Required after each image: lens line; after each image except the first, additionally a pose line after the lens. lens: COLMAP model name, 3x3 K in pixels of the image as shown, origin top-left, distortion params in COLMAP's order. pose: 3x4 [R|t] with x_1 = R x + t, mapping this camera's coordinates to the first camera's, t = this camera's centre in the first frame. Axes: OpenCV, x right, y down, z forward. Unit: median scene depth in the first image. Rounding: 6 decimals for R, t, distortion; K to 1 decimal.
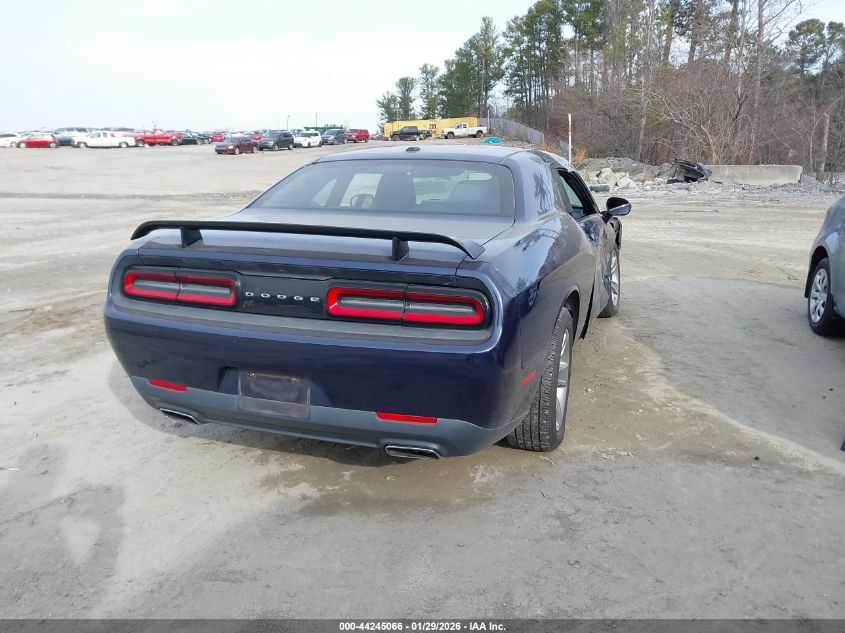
lens RADIAL K [[675.7, 0, 422.5], [0, 675.7, 316.5], [0, 0, 1]] dist [0.013407, 0.008196]
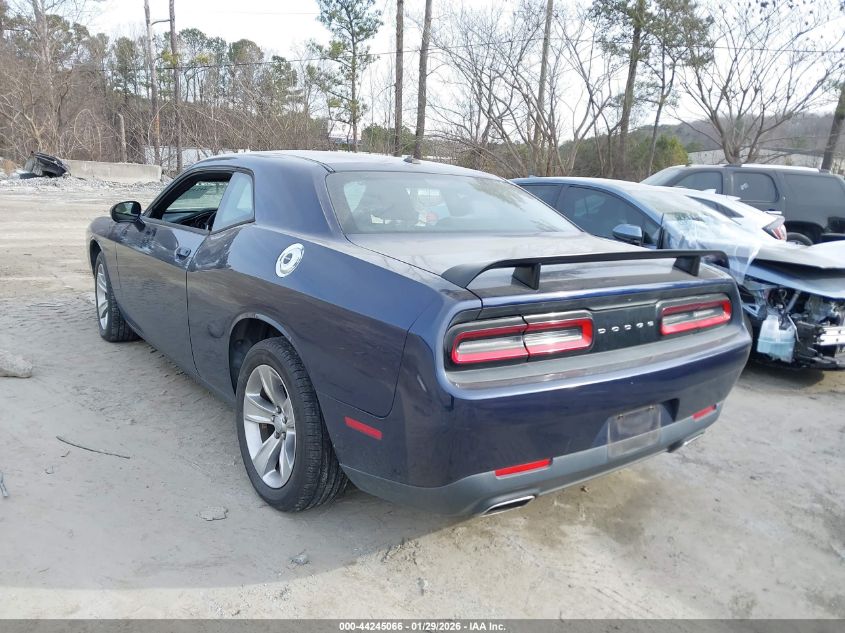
lens RADIAL K [[675.7, 0, 422.5], [0, 675.7, 316.5], [0, 0, 1]] dist [0.013407, 0.008196]
pose [[0.533350, -0.144816, 0.833406, -0.144718], [0.137093, 0.987009, 0.083773, -0.020535], [-0.834711, 0.069574, 0.546275, 0.090067]]
